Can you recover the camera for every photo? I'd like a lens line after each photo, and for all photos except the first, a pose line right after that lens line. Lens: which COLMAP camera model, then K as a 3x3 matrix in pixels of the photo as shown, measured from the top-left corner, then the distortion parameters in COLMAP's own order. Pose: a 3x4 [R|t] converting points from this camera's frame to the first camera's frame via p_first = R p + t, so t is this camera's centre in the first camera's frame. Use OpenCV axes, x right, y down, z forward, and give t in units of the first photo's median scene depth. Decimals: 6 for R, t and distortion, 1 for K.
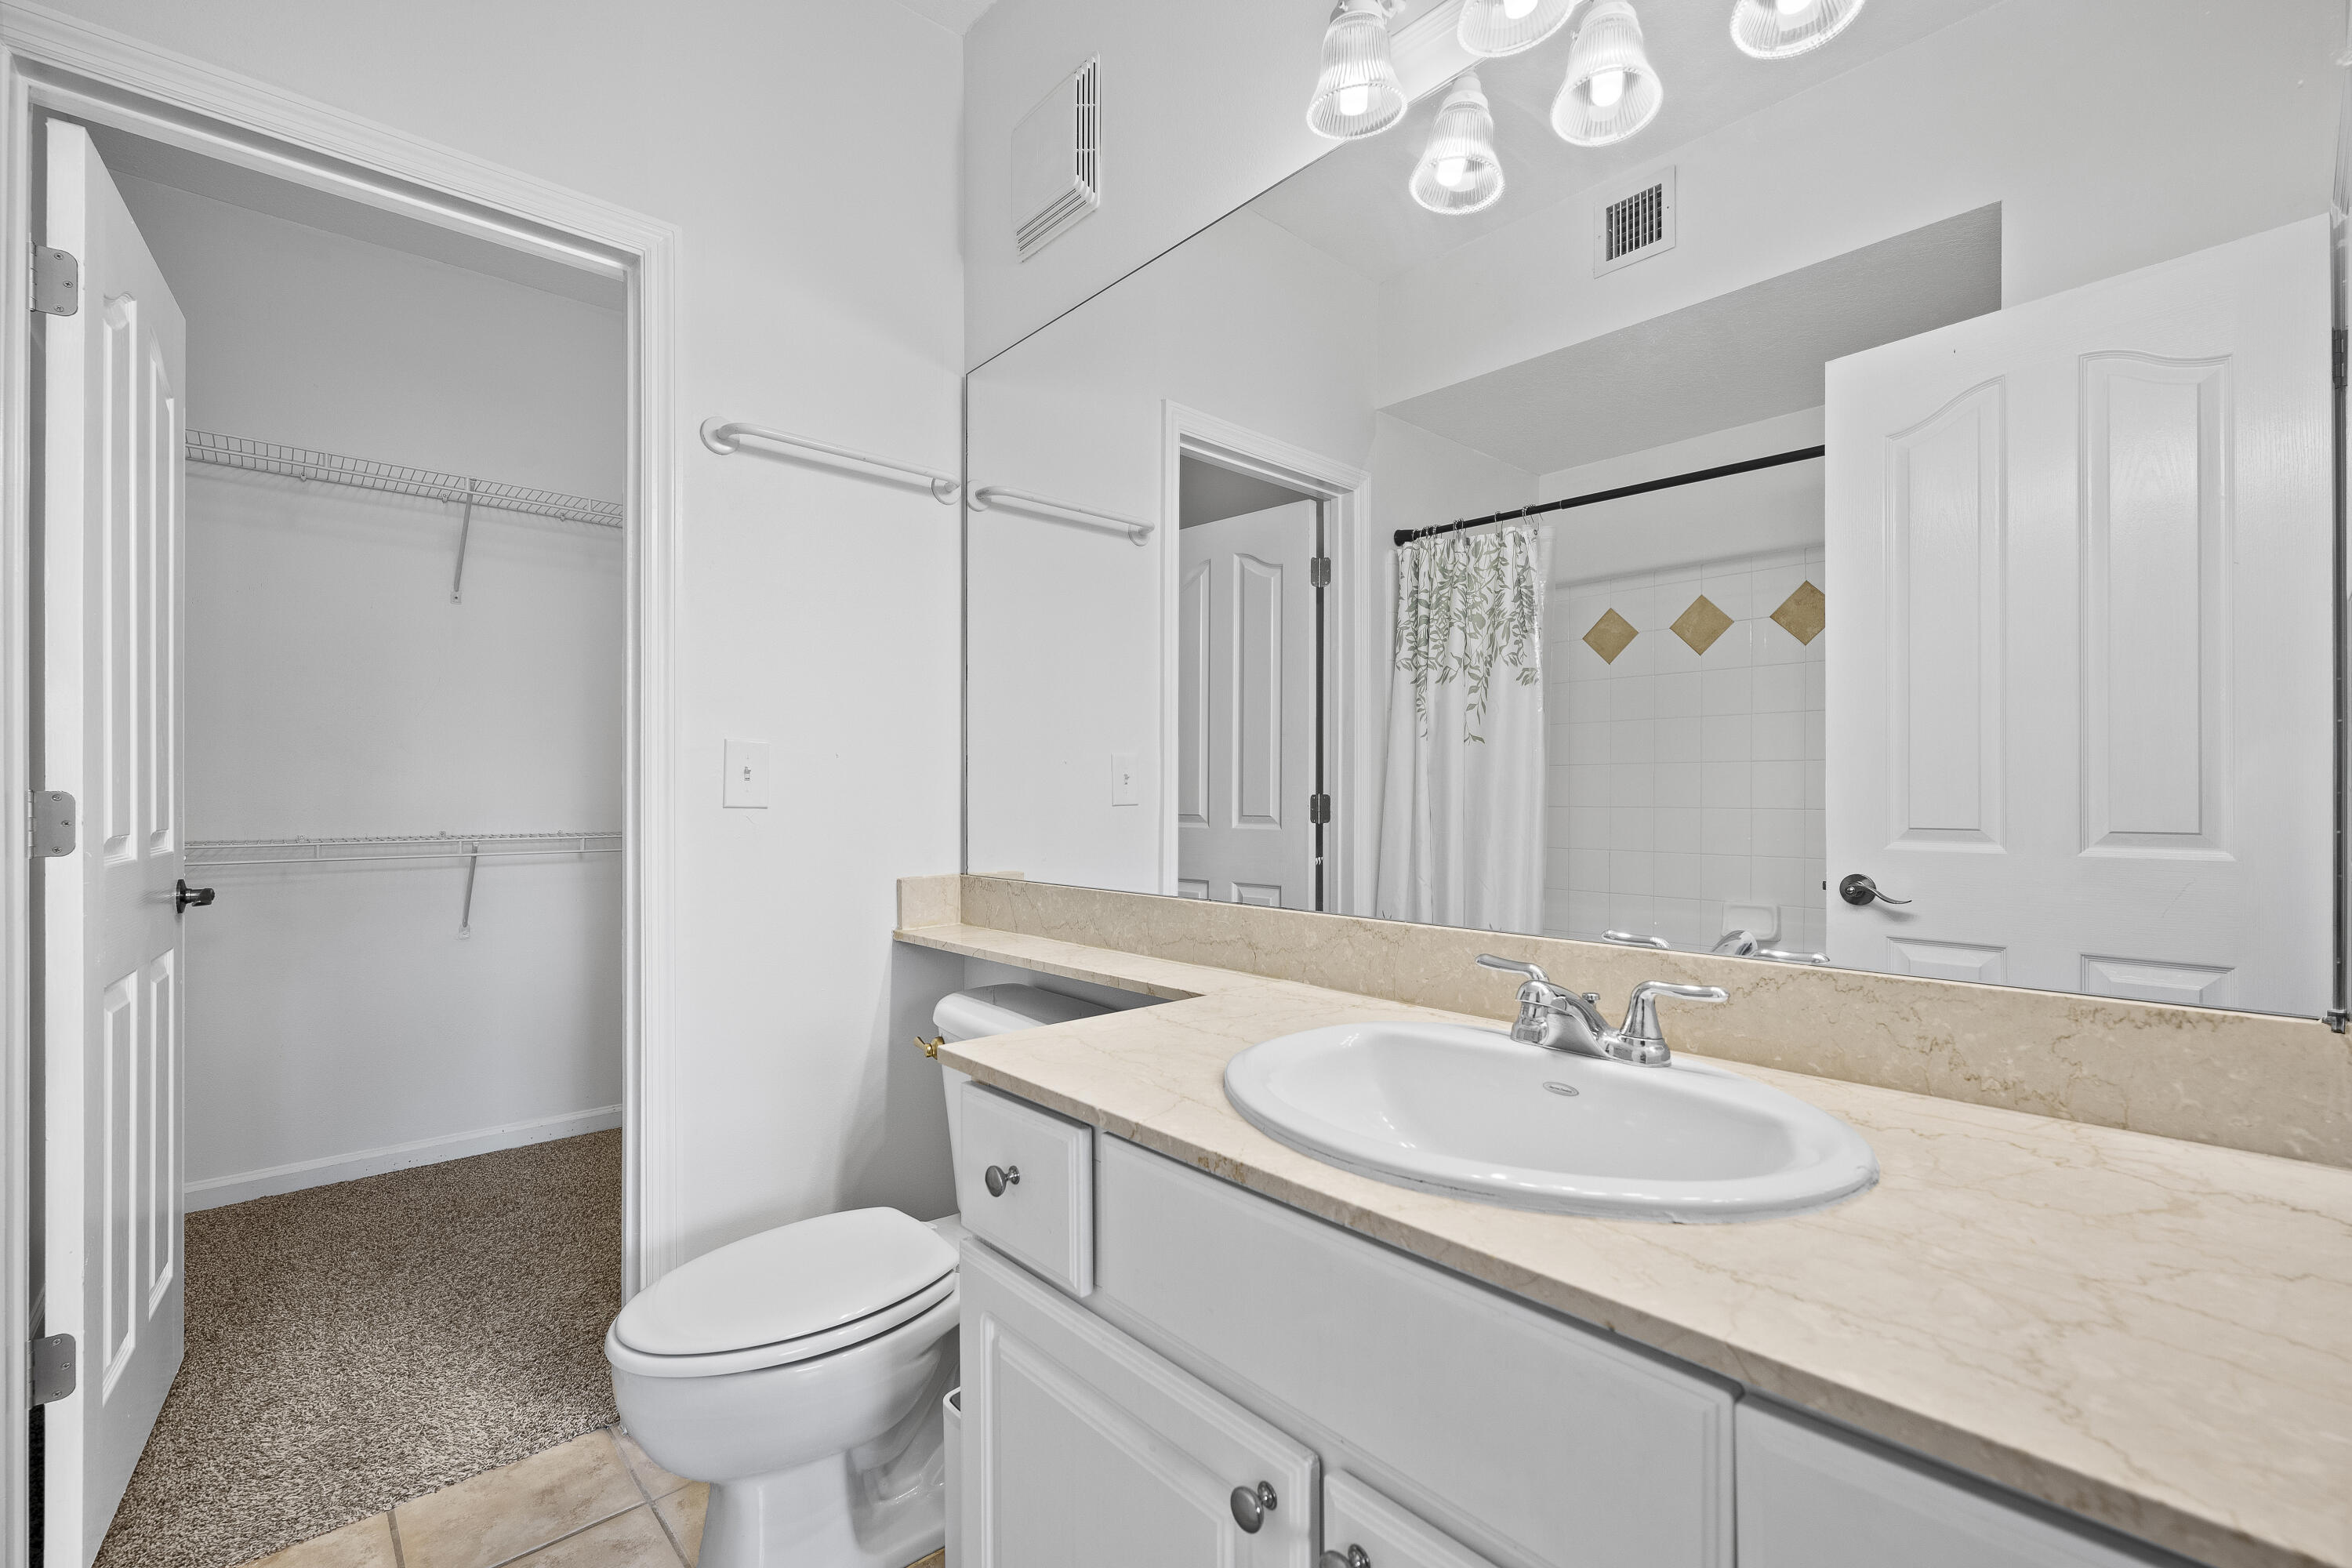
lens RADIAL K [[1013.8, 0, 1176.1], [0, 1013.8, 806.4], [0, 0, 1]] dist [-0.000989, 0.000123]
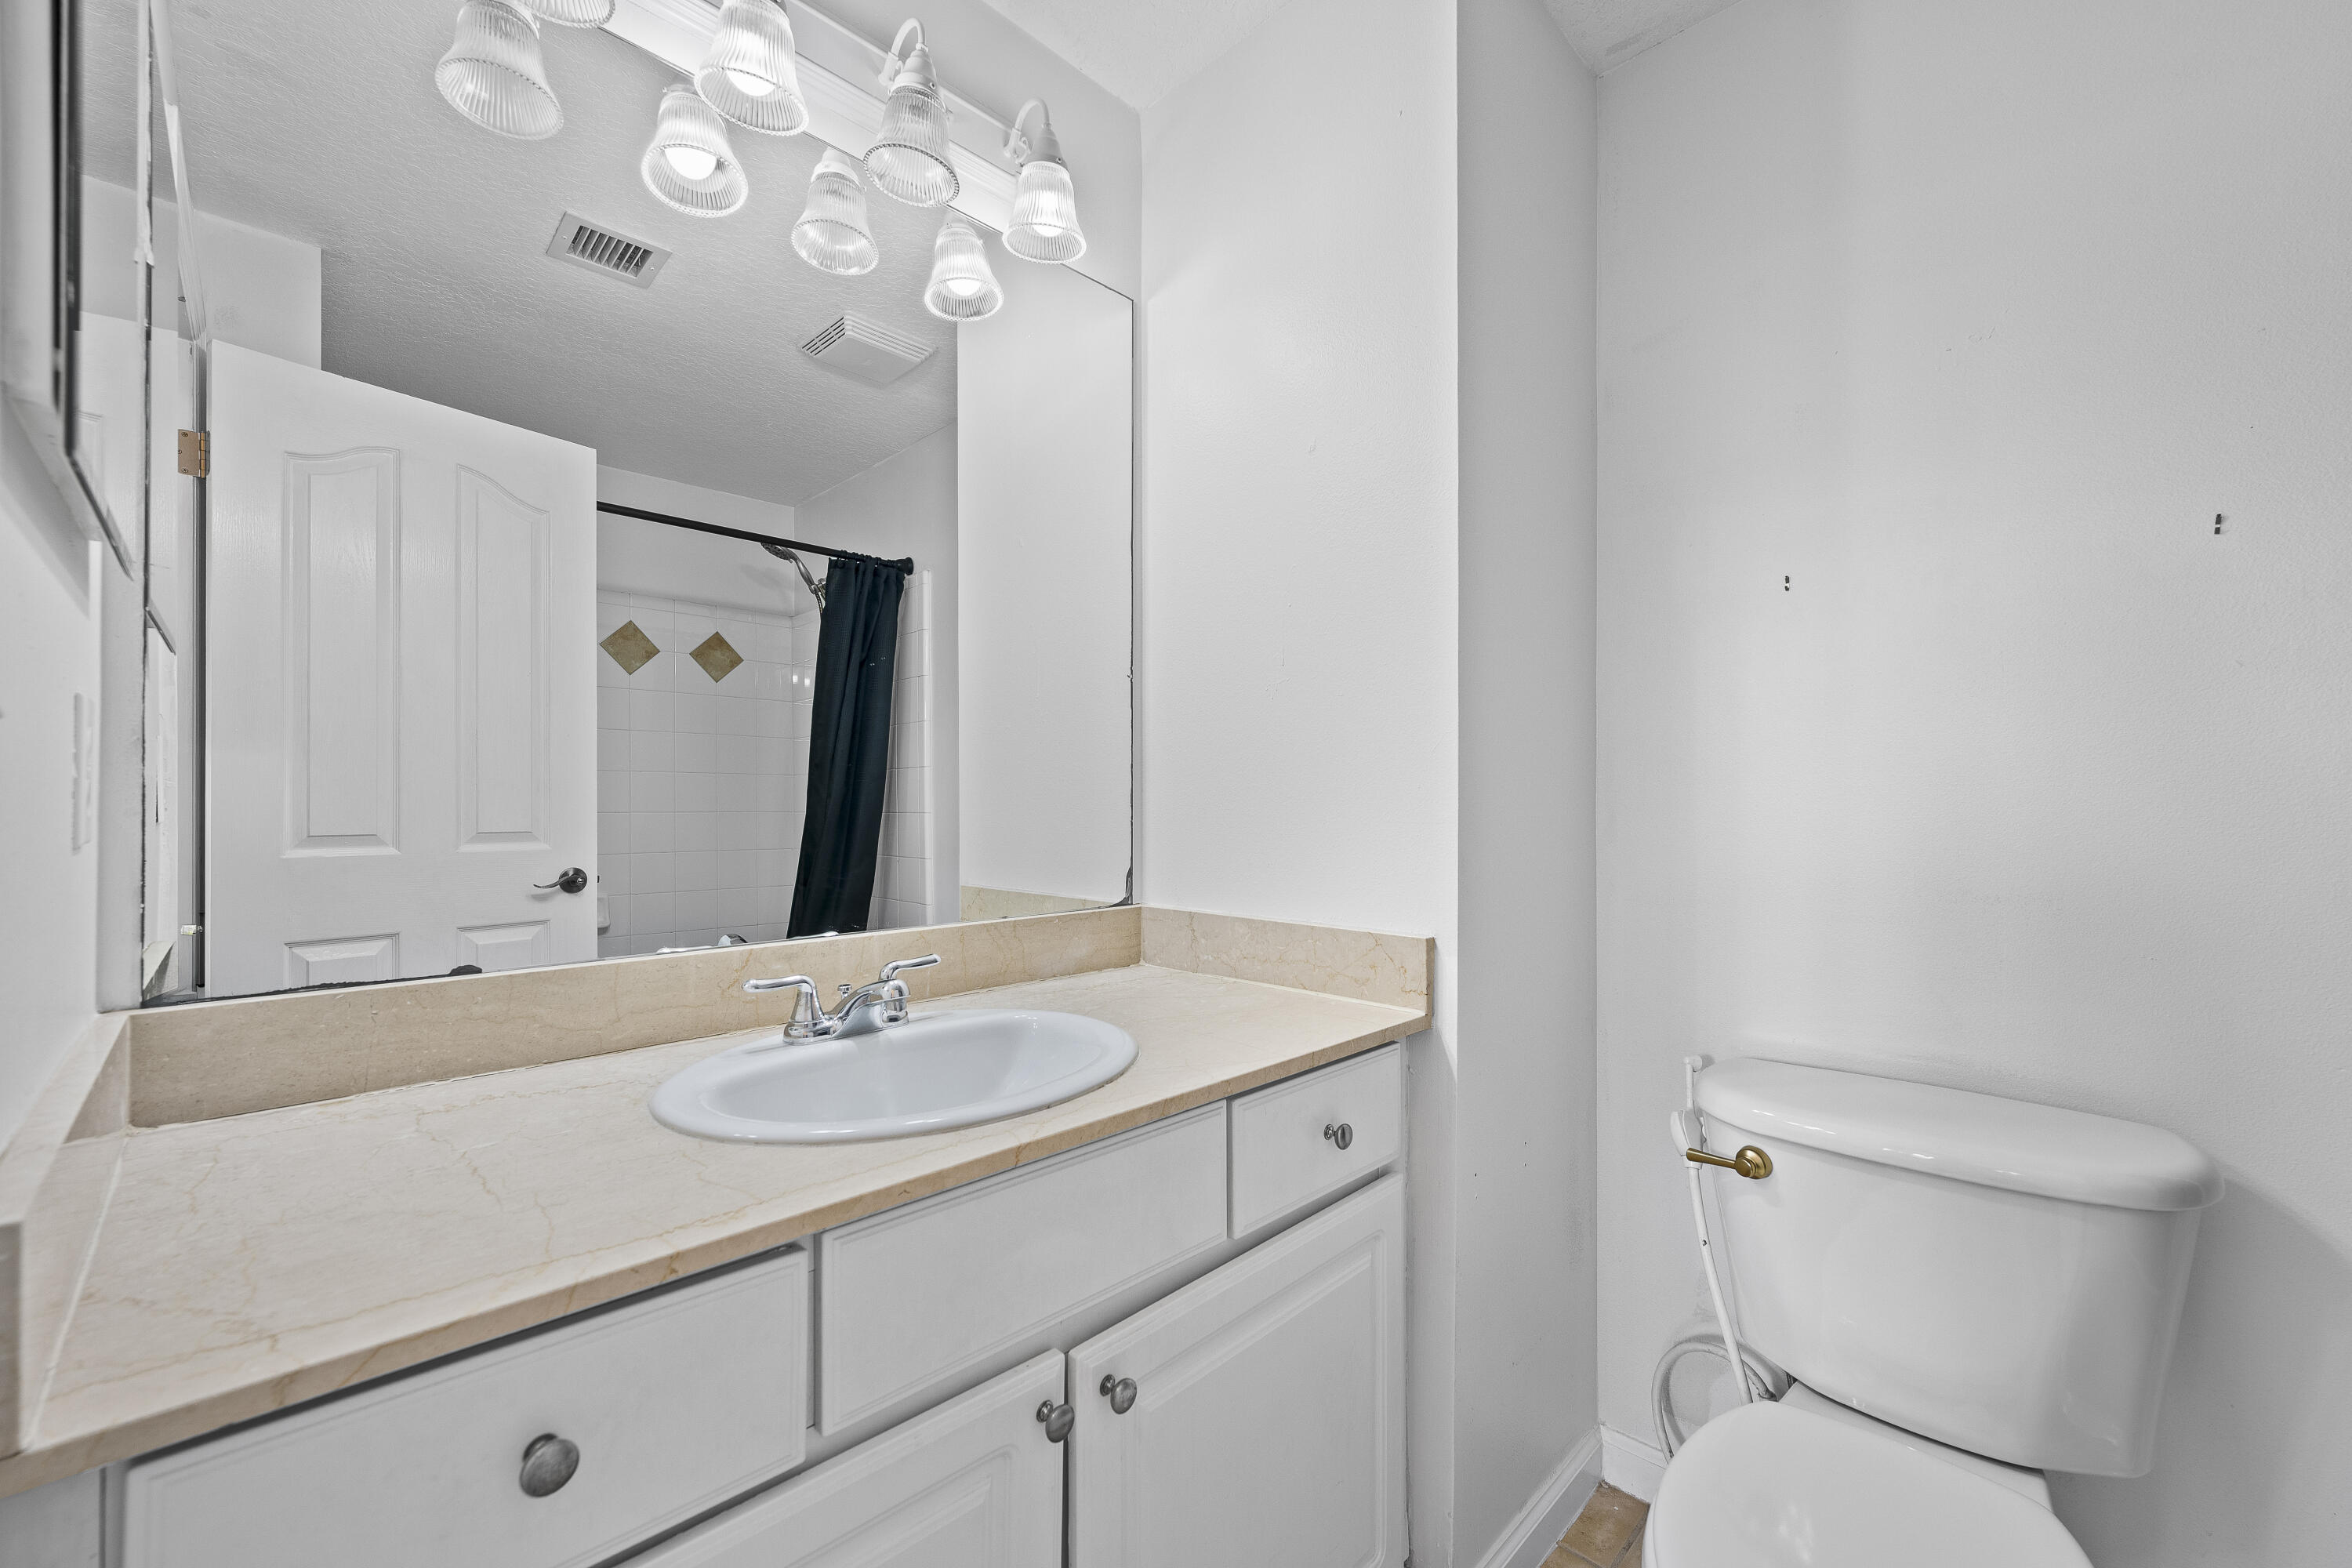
lens RADIAL K [[934.3, 0, 1172.8], [0, 934.3, 803.0], [0, 0, 1]] dist [0.000163, 0.000120]
pose [[-0.040078, 0.007313, 0.999170, -0.524702], [0.000382, 0.999973, -0.007304, -0.005610], [-0.999196, 0.000089, -0.040080, 0.491566]]
